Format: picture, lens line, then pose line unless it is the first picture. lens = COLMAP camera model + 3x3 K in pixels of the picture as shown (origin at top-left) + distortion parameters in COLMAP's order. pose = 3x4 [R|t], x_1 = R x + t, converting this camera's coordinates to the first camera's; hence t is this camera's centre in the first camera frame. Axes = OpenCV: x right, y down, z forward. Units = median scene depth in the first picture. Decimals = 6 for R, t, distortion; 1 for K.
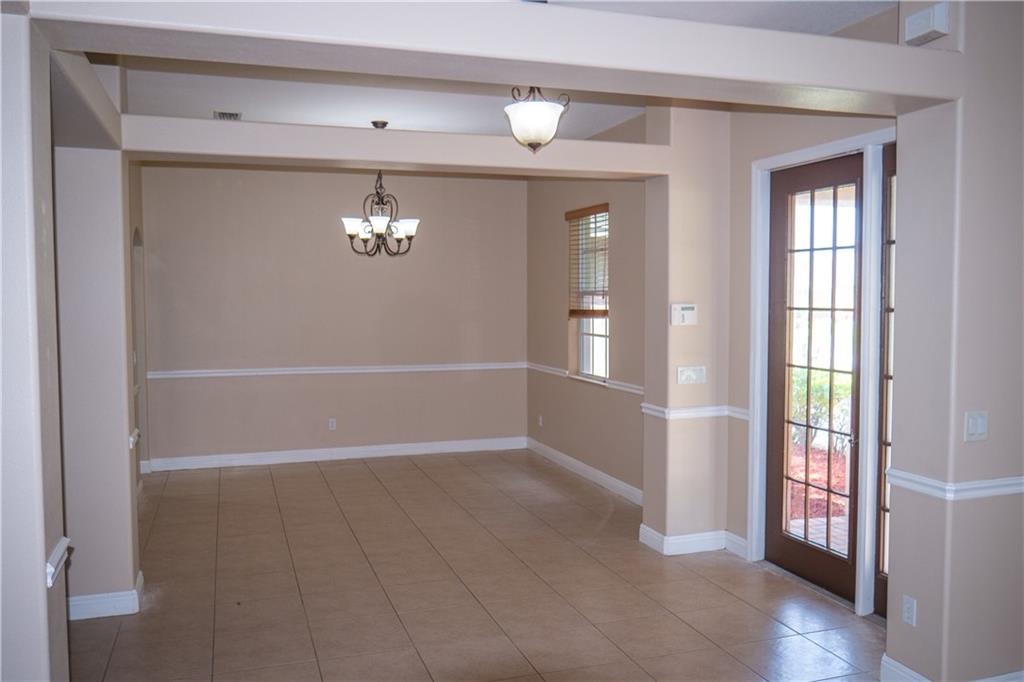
lens RADIAL K [[854.6, 0, 512.0], [0, 854.6, 341.0], [0, 0, 1]] dist [-0.001124, -0.004541]
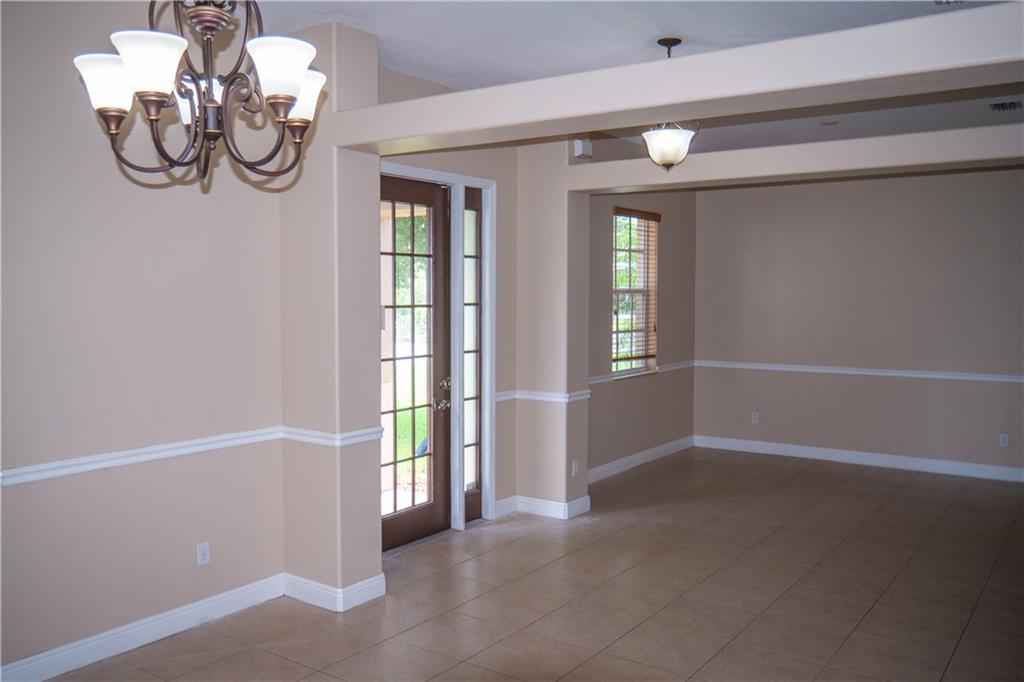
lens RADIAL K [[854.6, 0, 512.0], [0, 854.6, 341.0], [0, 0, 1]] dist [-0.001124, -0.004541]
pose [[-0.591933, -0.048313, 0.804538, -0.654857], [0.047331, 0.994396, 0.094537, -0.091854], [-0.804597, 0.094039, -0.586329, 1.557559]]
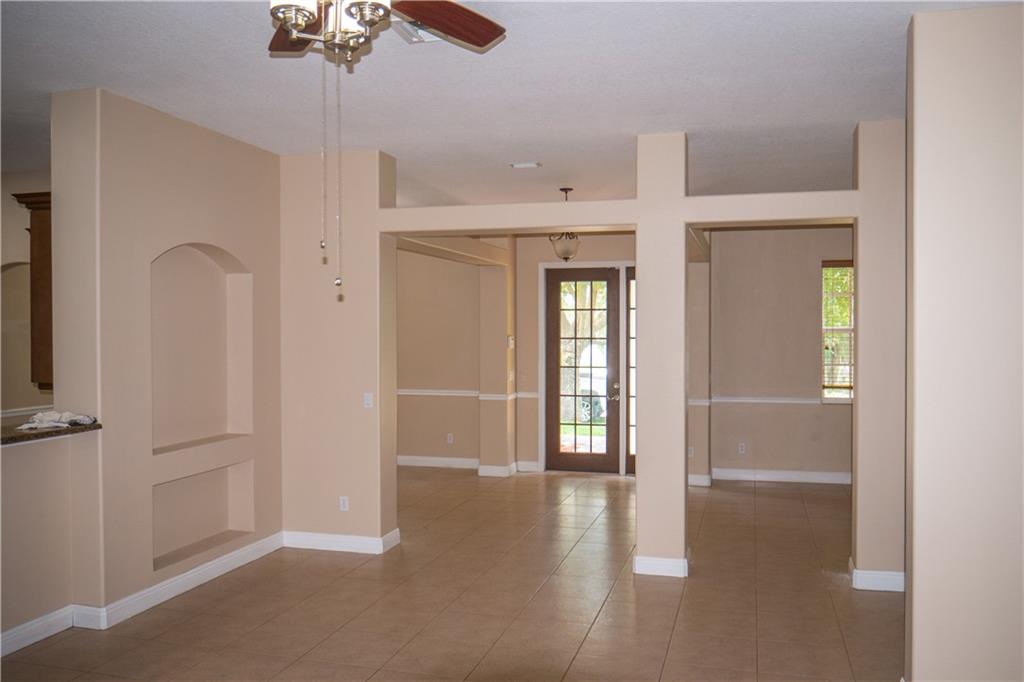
lens RADIAL K [[854.6, 0, 512.0], [0, 854.6, 341.0], [0, 0, 1]] dist [-0.001124, -0.004541]
pose [[0.567479, -0.007705, 0.823352, -1.450942], [0.048373, 0.998541, -0.023995, 0.011481], [-0.821966, 0.053445, 0.567024, -0.041265]]
